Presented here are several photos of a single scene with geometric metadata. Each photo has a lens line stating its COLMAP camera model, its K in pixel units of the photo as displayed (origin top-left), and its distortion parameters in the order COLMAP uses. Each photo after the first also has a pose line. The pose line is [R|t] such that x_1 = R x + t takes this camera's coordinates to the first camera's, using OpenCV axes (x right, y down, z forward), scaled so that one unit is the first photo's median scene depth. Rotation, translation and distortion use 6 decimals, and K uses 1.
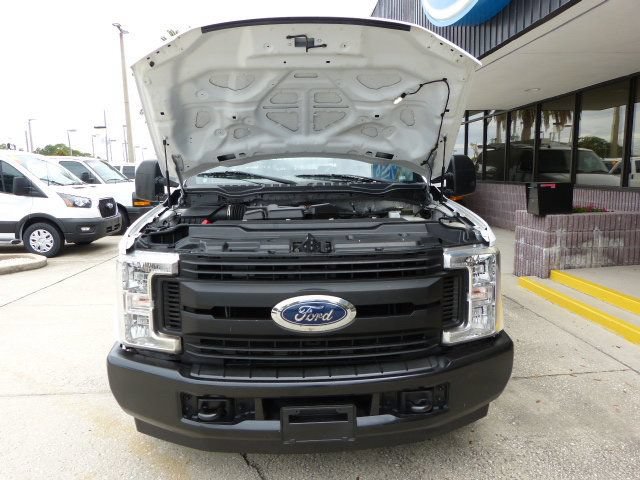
lens RADIAL K [[471.4, 0, 319.0], [0, 471.4, 240.3], [0, 0, 1]] dist [-0.028814, 0.010282]
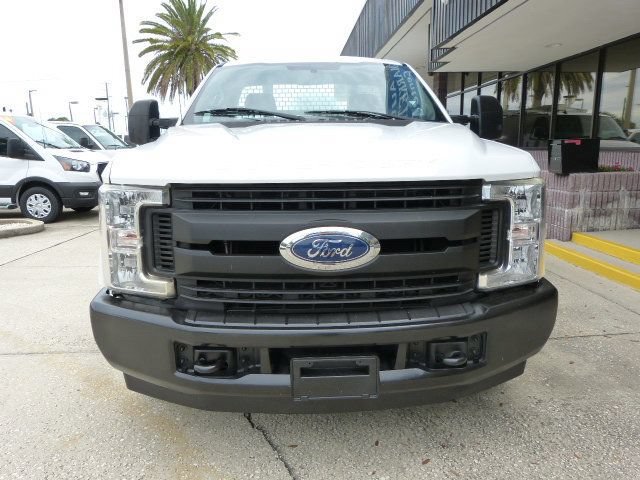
lens RADIAL K [[471.4, 0, 320.5], [0, 471.4, 239.5], [0, 0, 1]] dist [-0.028814, 0.010282]
pose [[0.999973, 0.002899, -0.006721, -0.019407], [-0.002571, 0.998832, 0.048249, 0.084922], [0.006853, -0.048231, 0.998813, 0.135924]]
